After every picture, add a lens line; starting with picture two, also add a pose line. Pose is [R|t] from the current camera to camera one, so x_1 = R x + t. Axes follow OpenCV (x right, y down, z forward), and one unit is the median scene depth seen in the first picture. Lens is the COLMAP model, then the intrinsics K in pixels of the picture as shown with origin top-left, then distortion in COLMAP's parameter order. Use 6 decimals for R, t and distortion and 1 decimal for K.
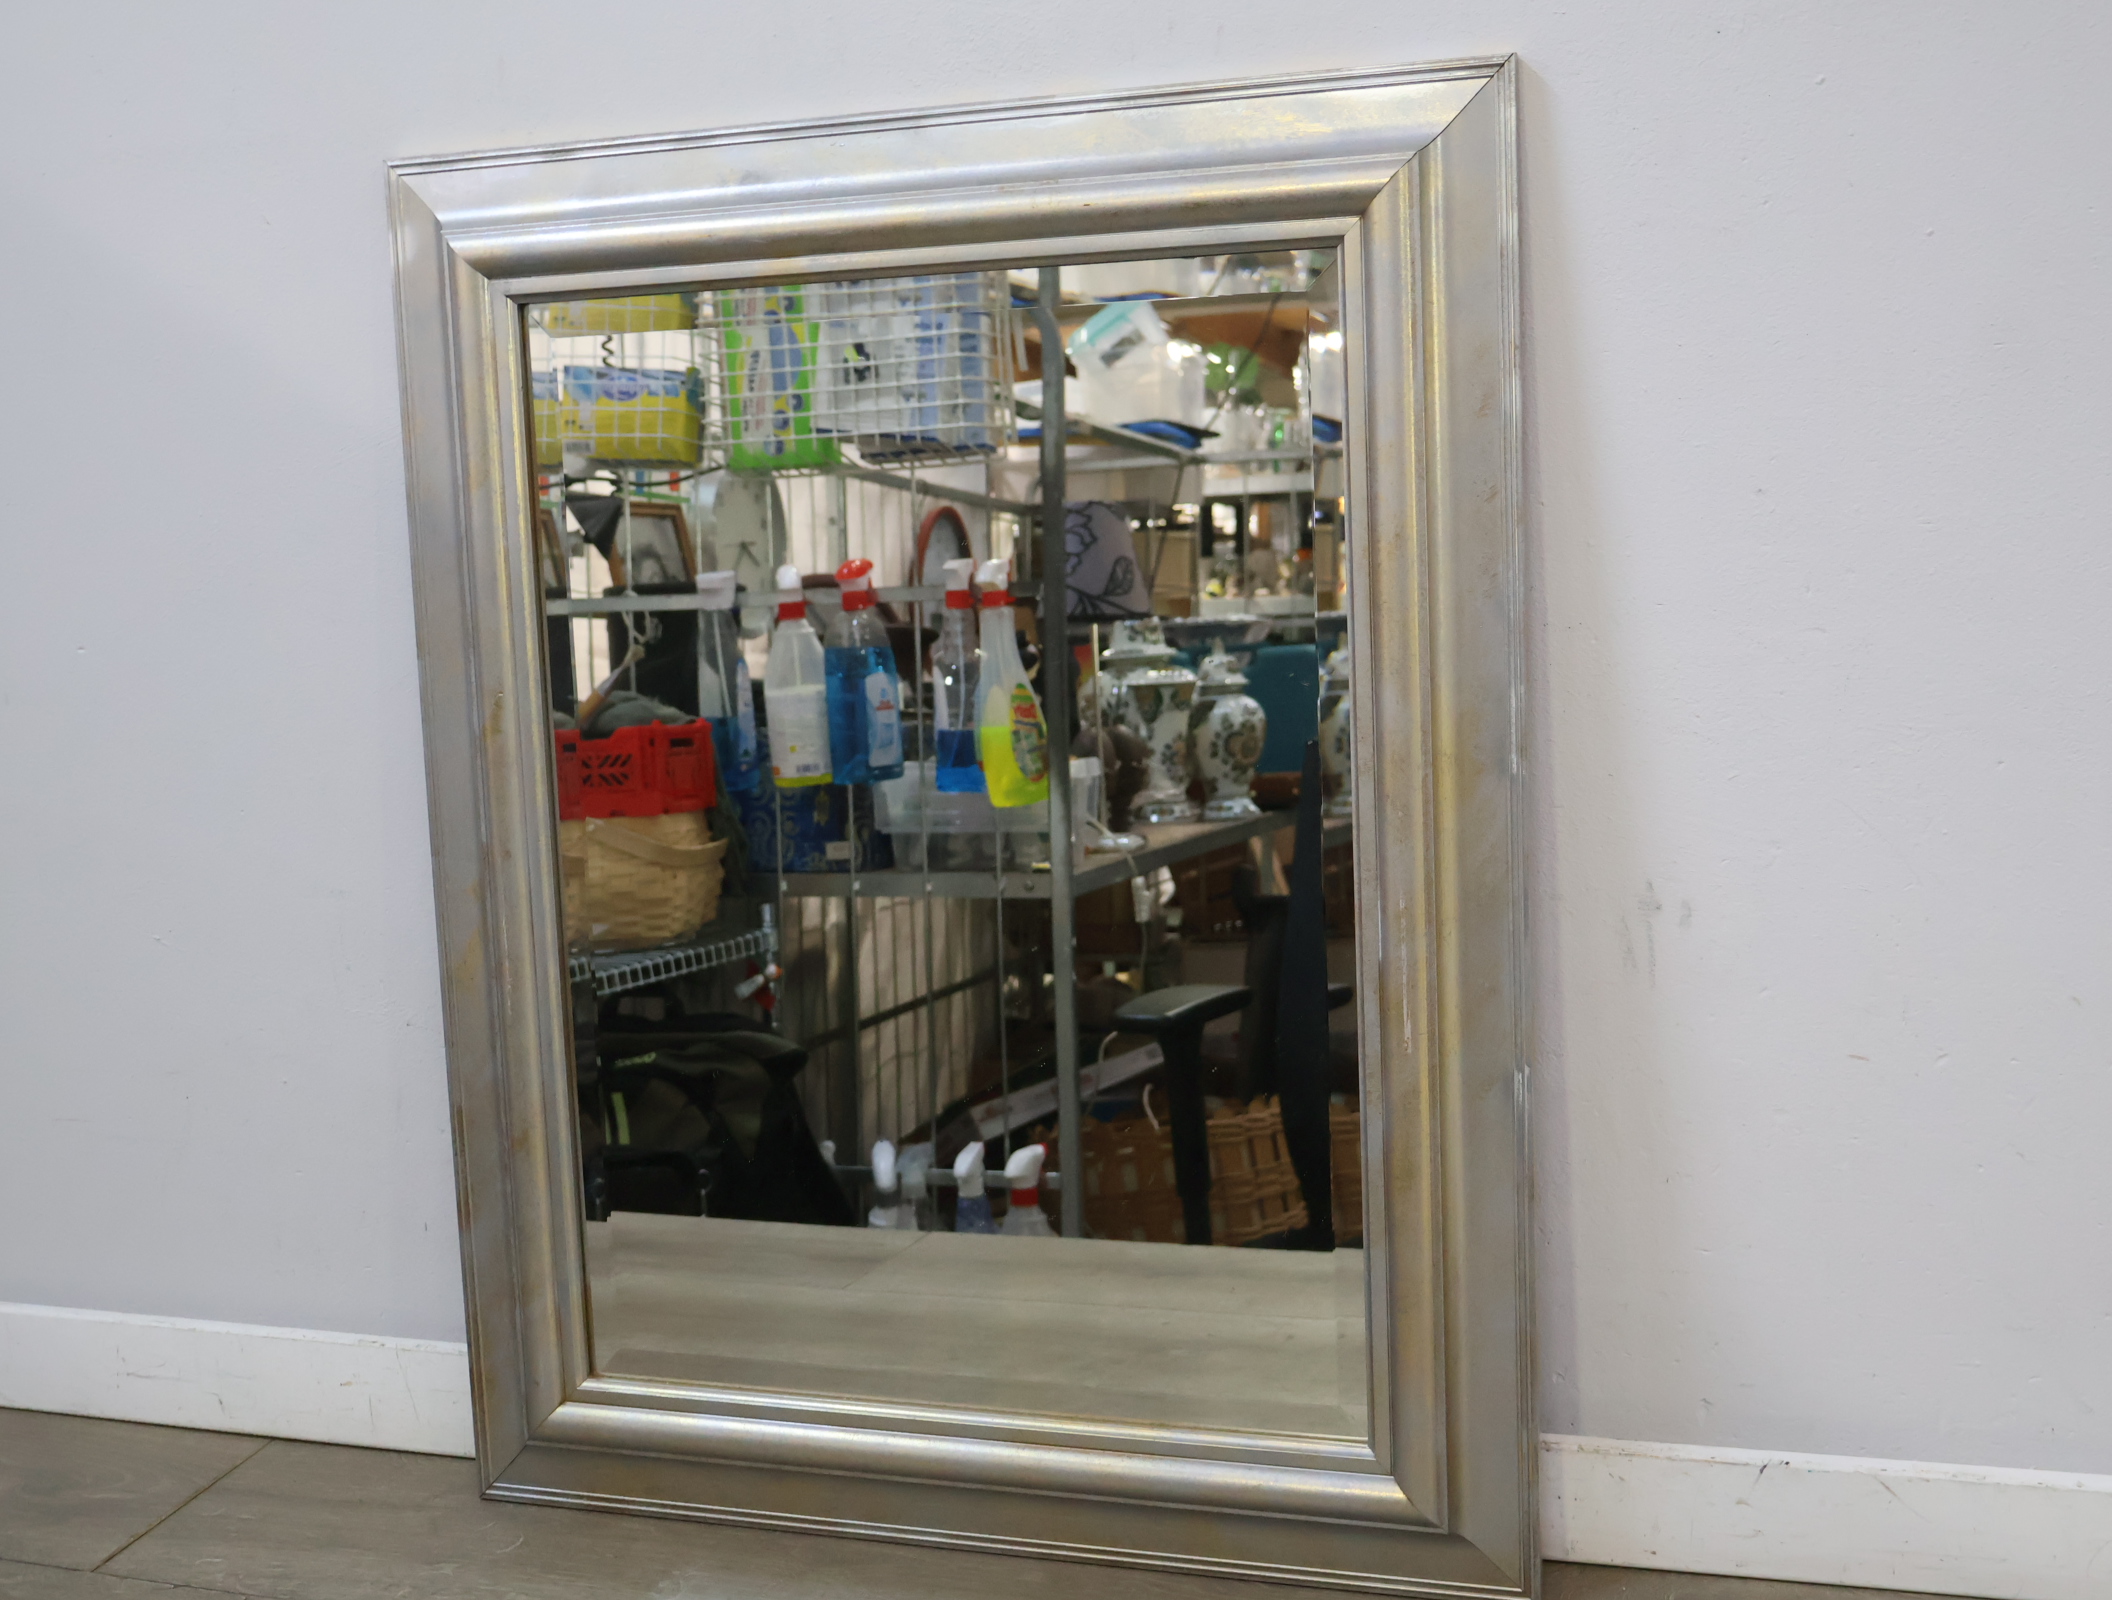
lens RADIAL K [[2464.8, 0, 1047.5], [0, 2464.8, 799.2], [0, 0, 1]] dist [0.012796, 0.000000]
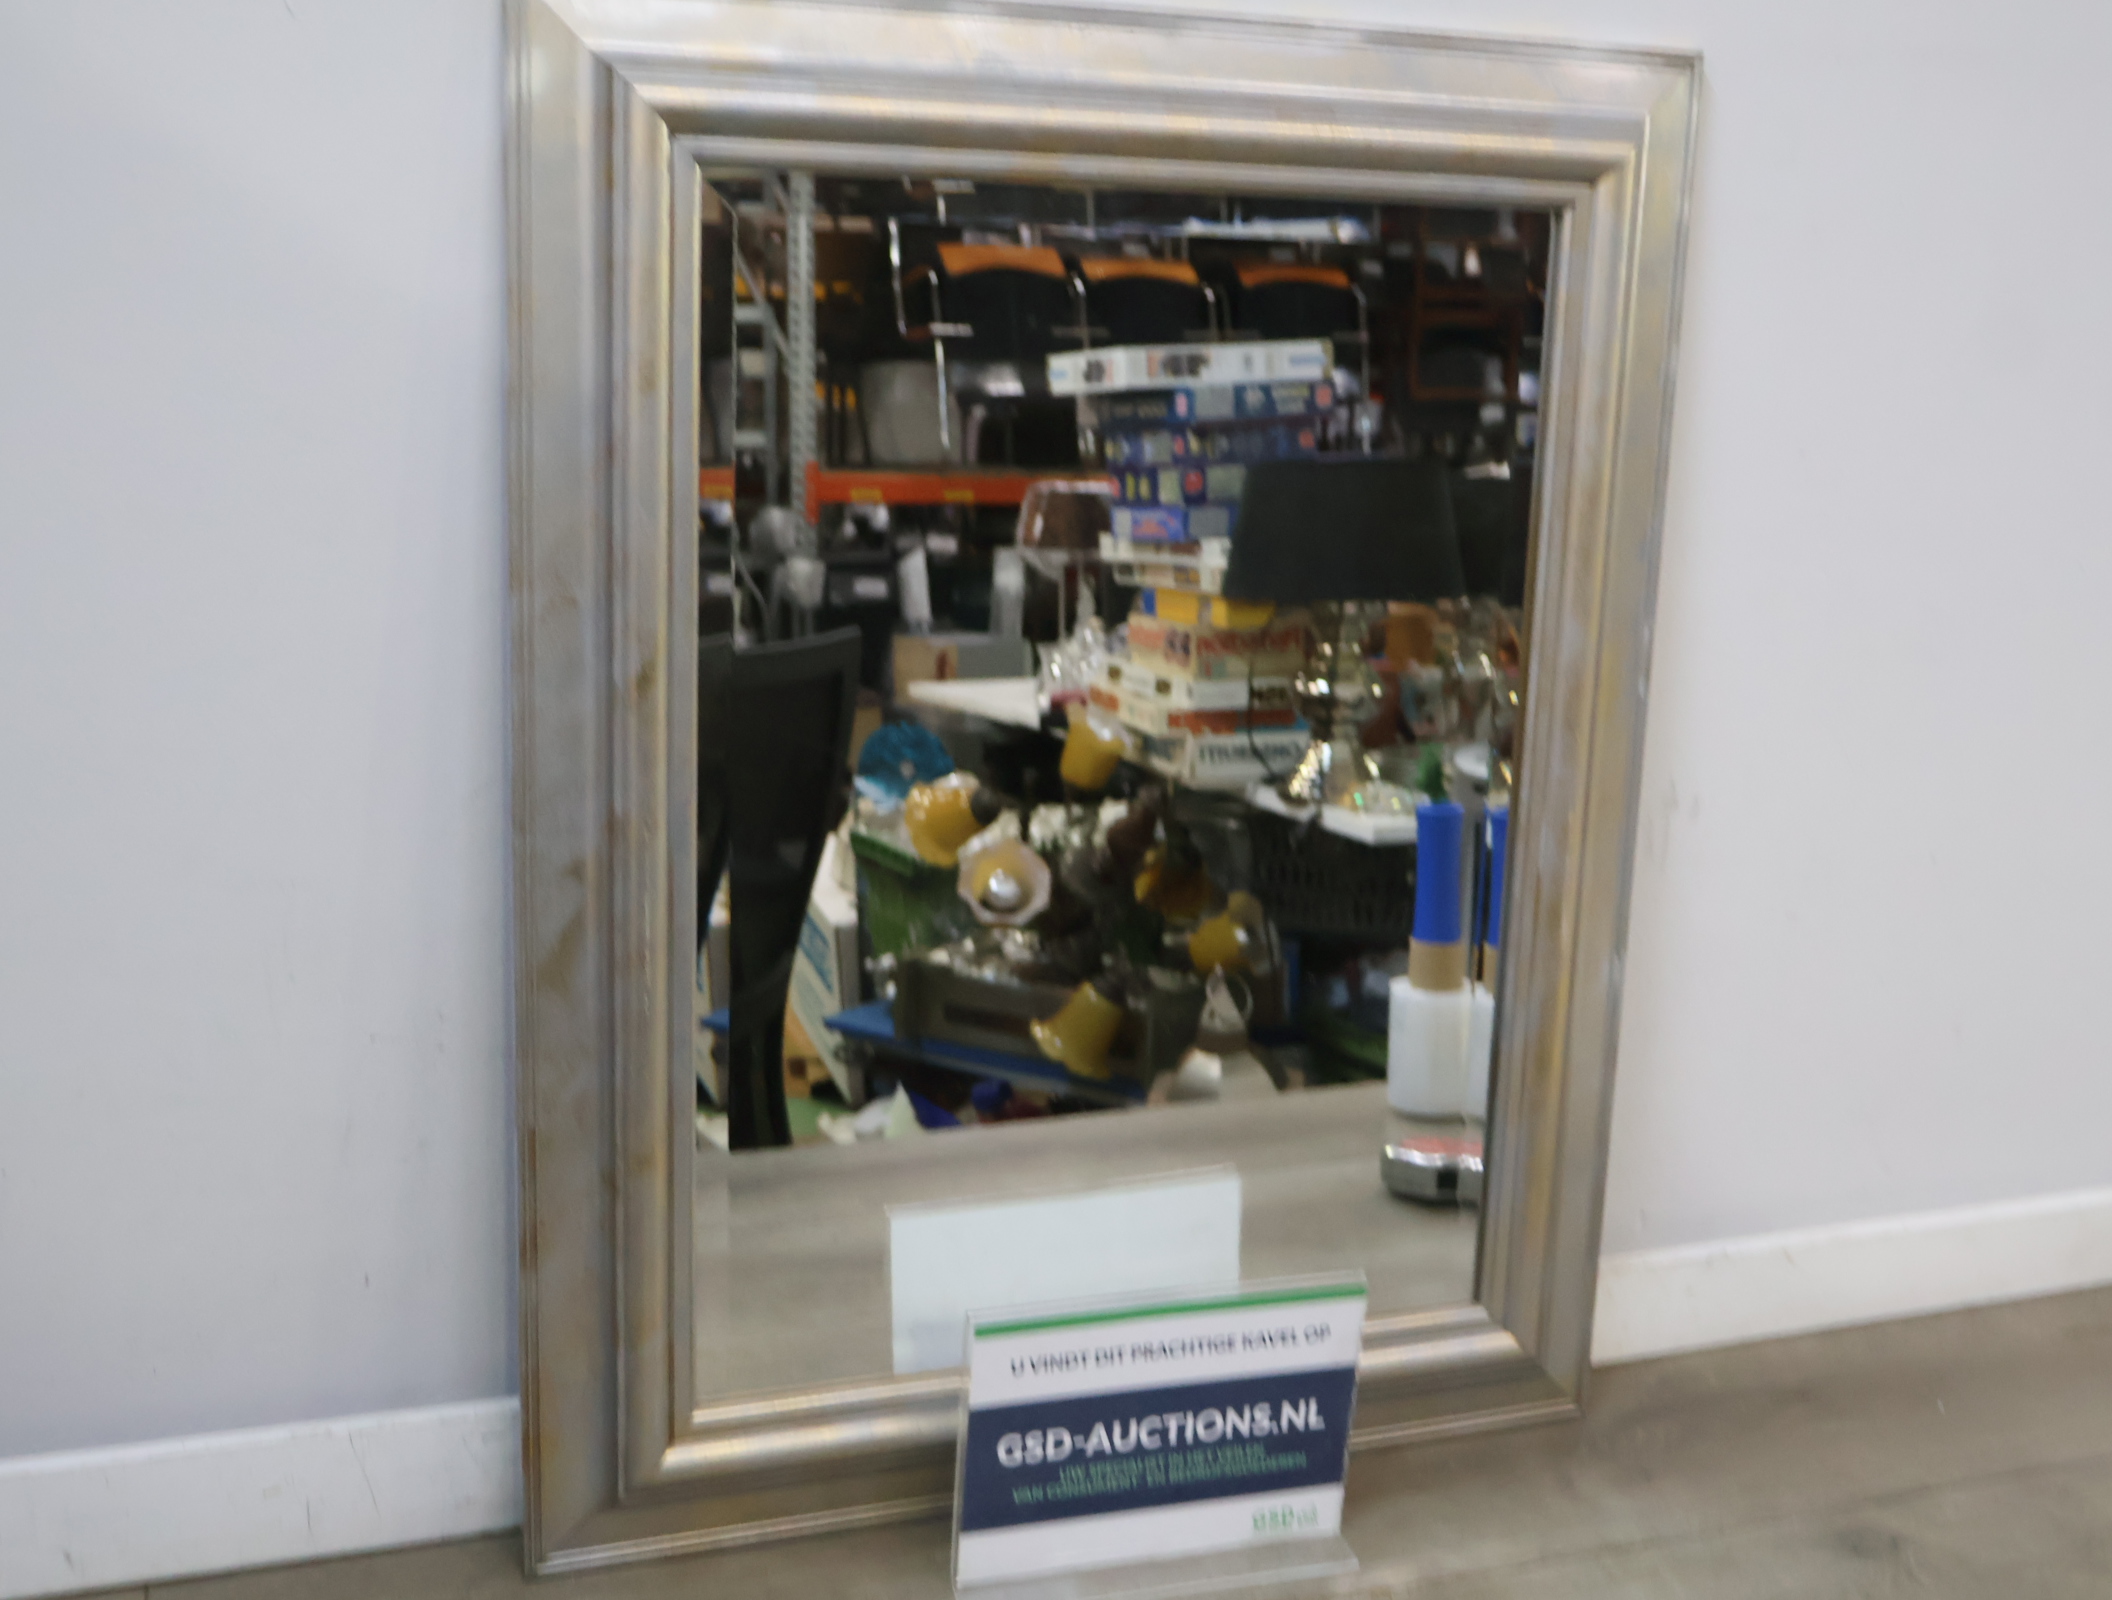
lens RADIAL K [[2464.8, 0, 1071.5], [0, 2464.8, 814.1], [0, 0, 1]] dist [0.012796, 0.000000]
pose [[0.772118, -0.070186, 0.631592, -0.633481], [0.016444, 0.995756, 0.090552, -0.054917], [-0.635267, -0.059531, 0.769995, 0.255857]]
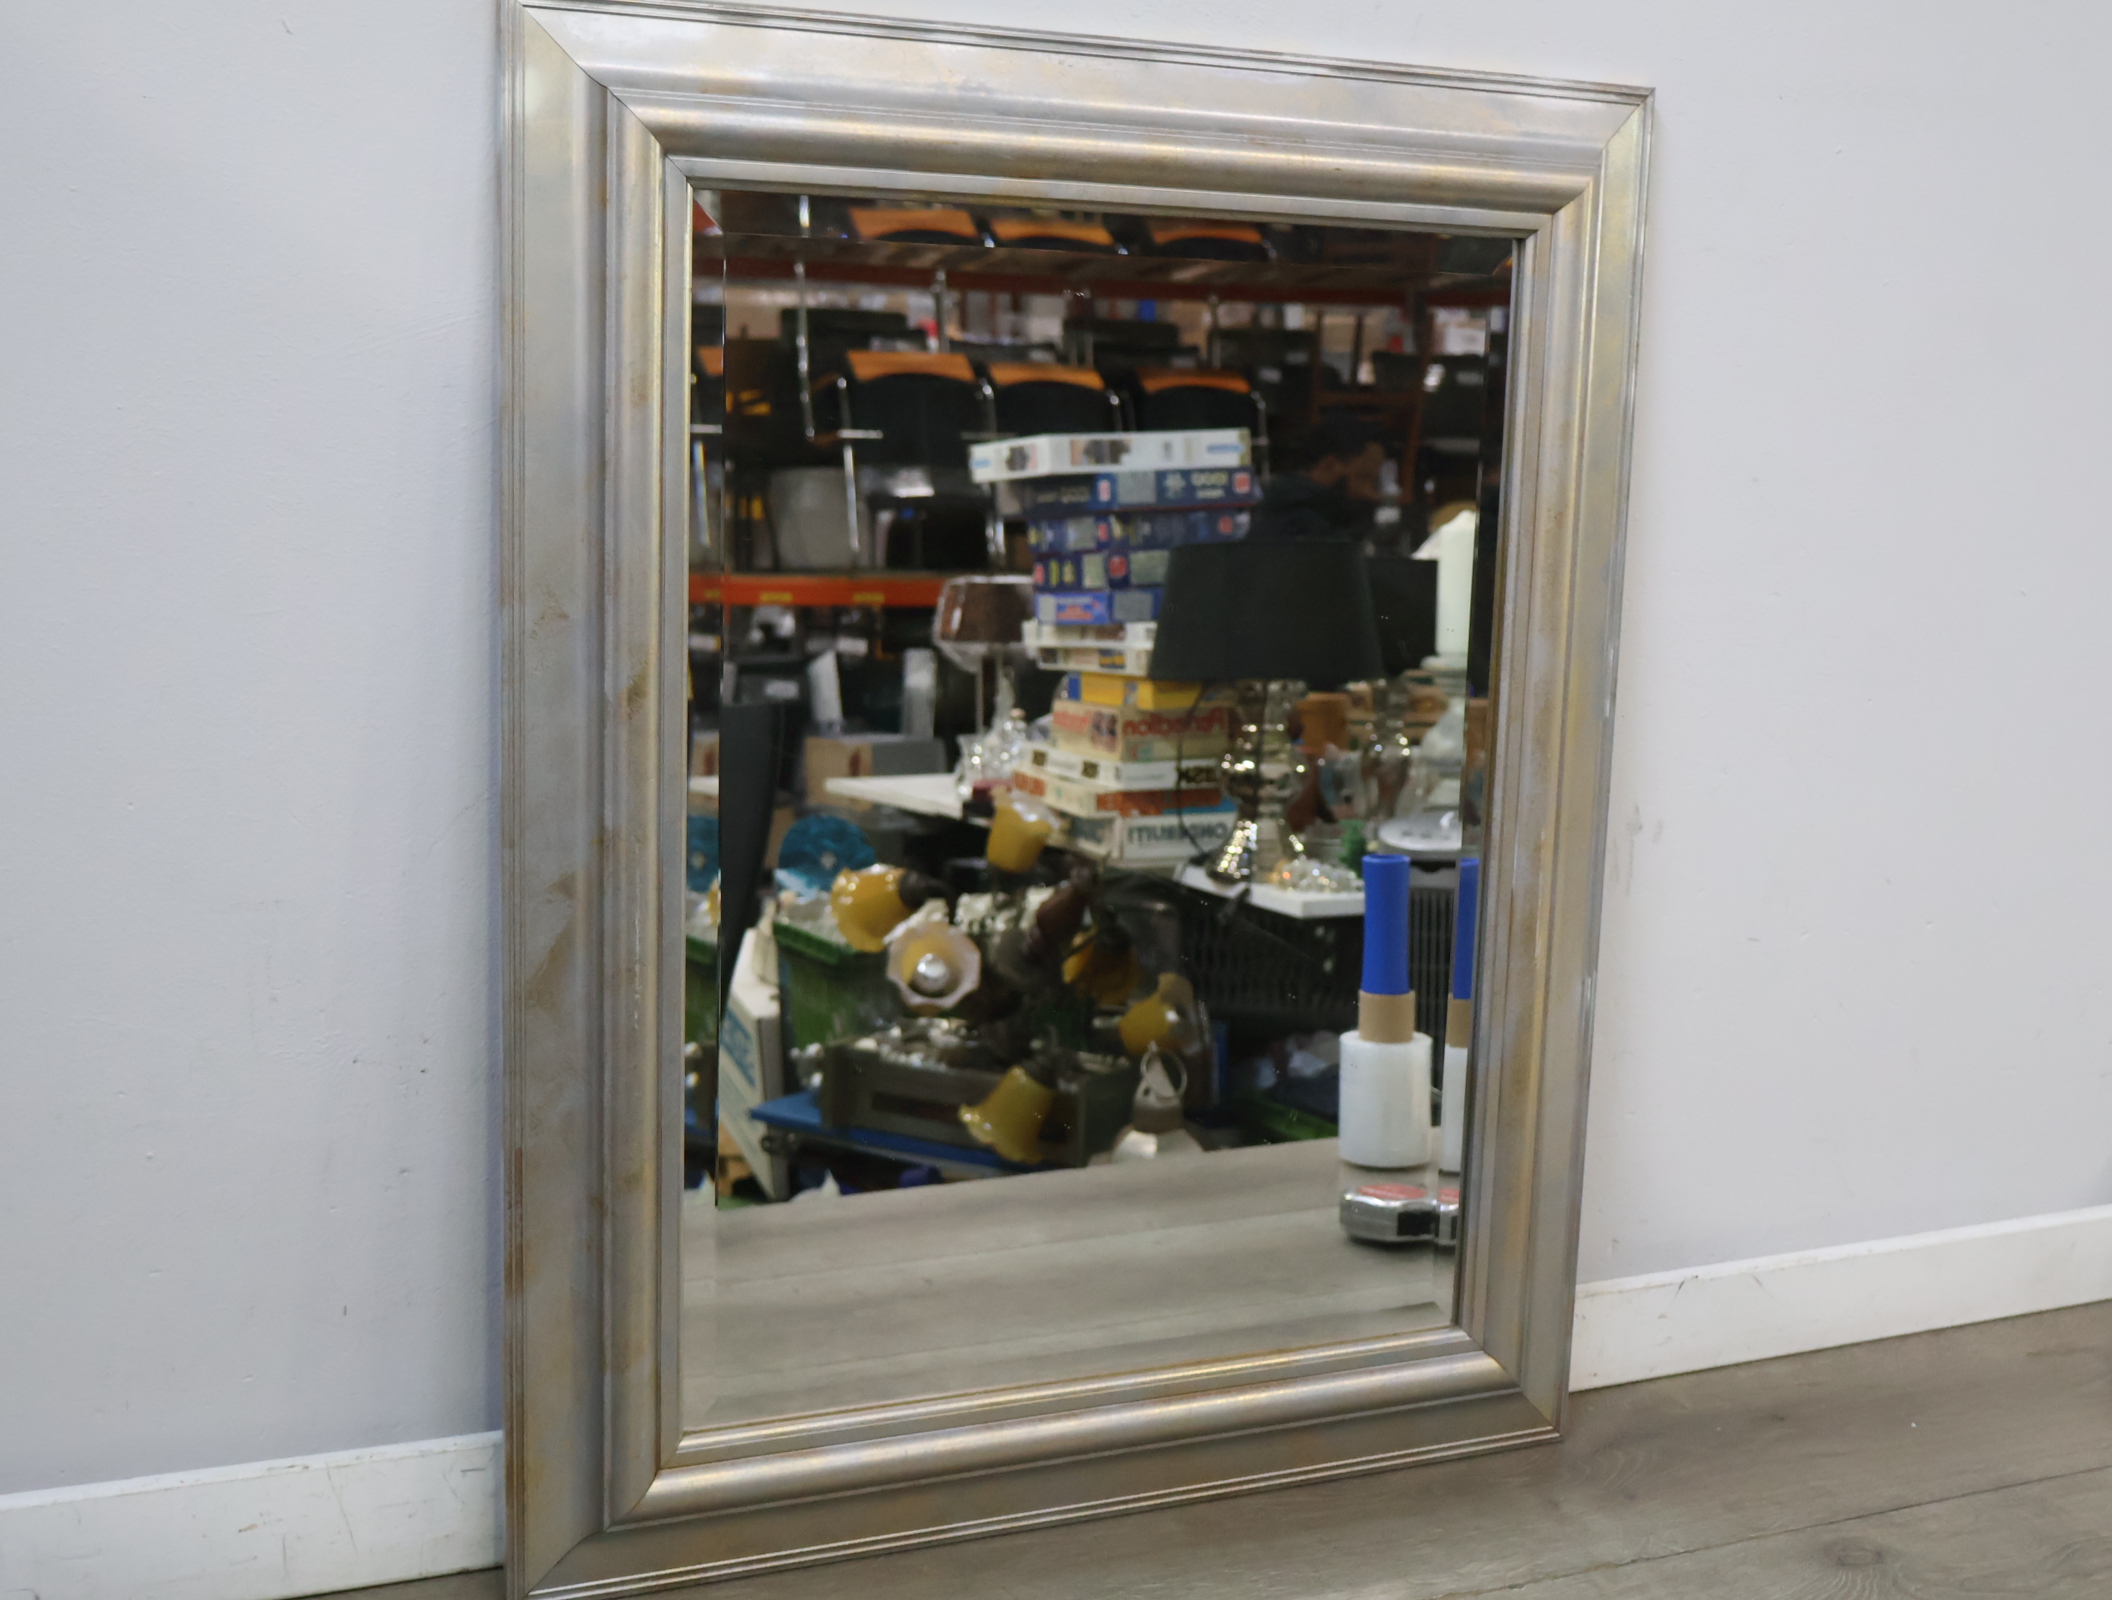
lens RADIAL K [[2464.8, 0, 1063.6], [0, 2464.8, 797.4], [0, 0, 1]] dist [0.012796, 0.000000]
pose [[0.746888, -0.044179, 0.663481, -0.662767], [0.025774, 0.998964, 0.037503, -0.019544], [-0.664450, -0.010909, 0.747253, 0.270355]]
